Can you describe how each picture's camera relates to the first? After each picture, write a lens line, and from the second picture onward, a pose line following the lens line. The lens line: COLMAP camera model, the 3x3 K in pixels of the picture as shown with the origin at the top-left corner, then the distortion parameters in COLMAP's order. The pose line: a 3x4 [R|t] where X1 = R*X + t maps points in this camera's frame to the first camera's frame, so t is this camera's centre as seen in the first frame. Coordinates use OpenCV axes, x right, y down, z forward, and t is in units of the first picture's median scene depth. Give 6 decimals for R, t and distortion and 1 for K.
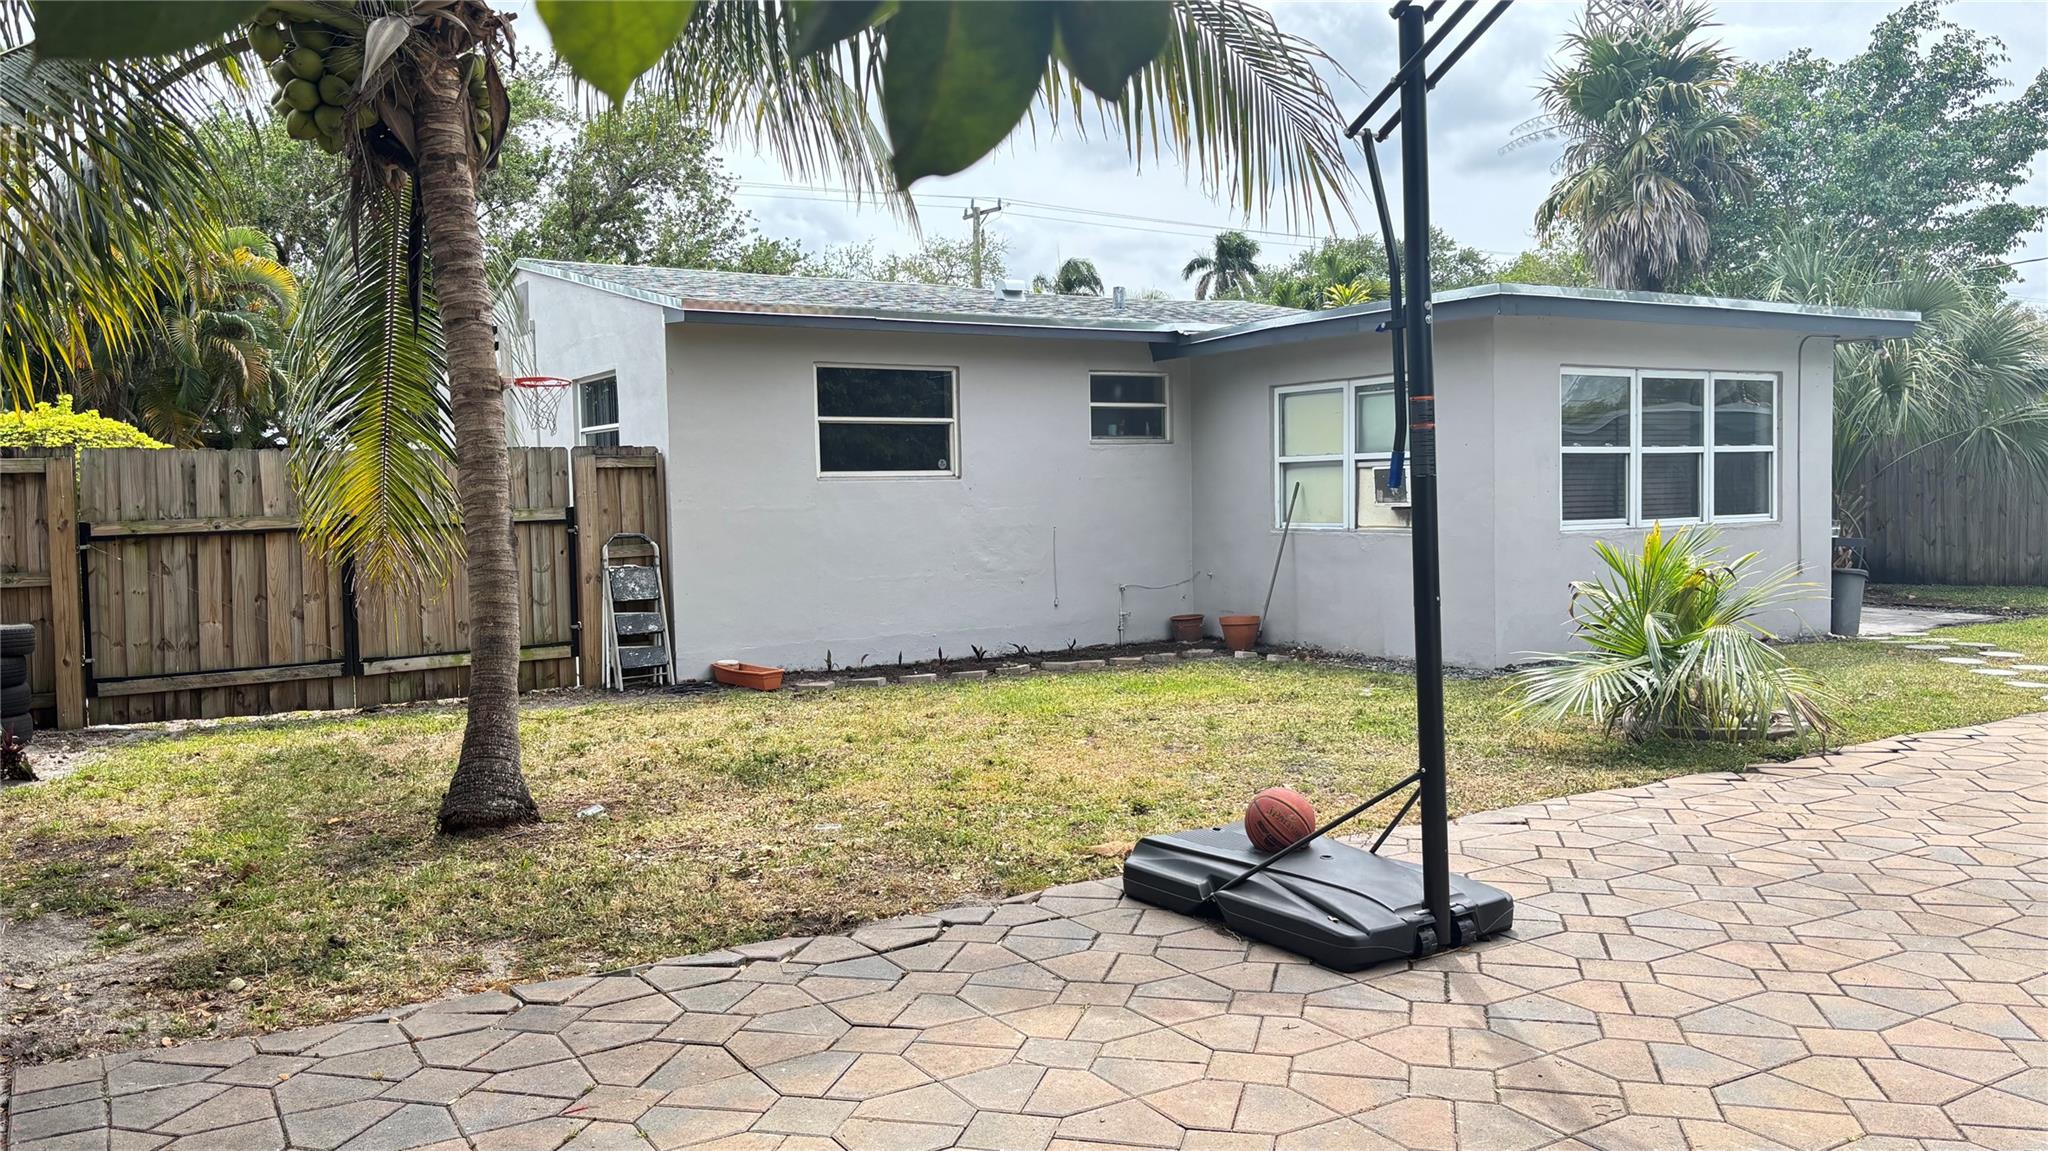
lens RADIAL K [[1549.3, 0, 1026.0], [0, 1549.3, 562.7], [0, 0, 1]] dist [0.023668, -0.022448]
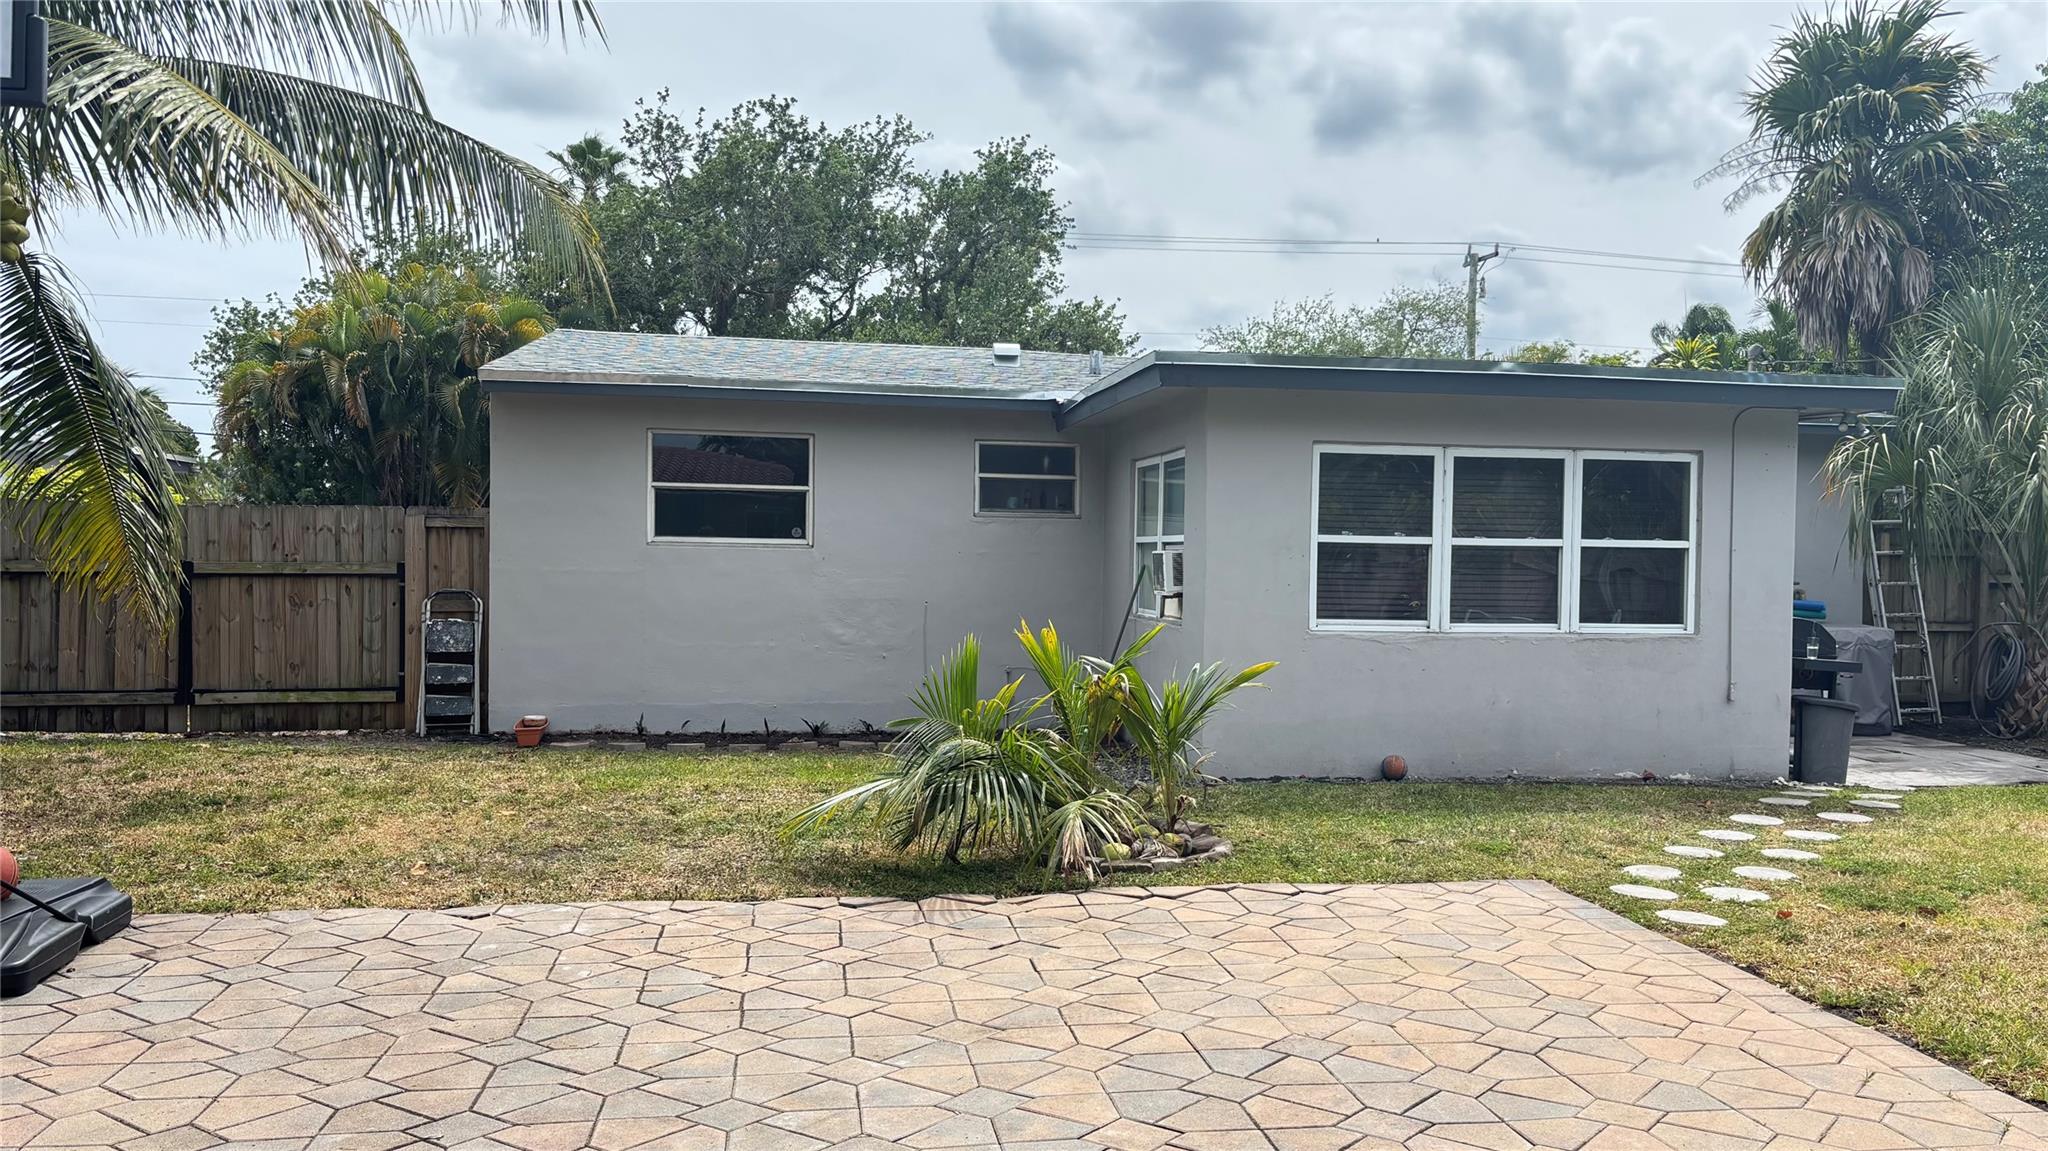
lens RADIAL K [[1658.1, 0, 1035.1], [0, 1658.1, 577.0], [0, 0, 1]] dist [0.015470, -0.002442]
pose [[0.935335, 0.038884, -0.351621, 0.509470], [-0.051068, 0.998371, -0.025440, -0.018349], [0.350059, 0.041751, 0.935797, 0.073676]]
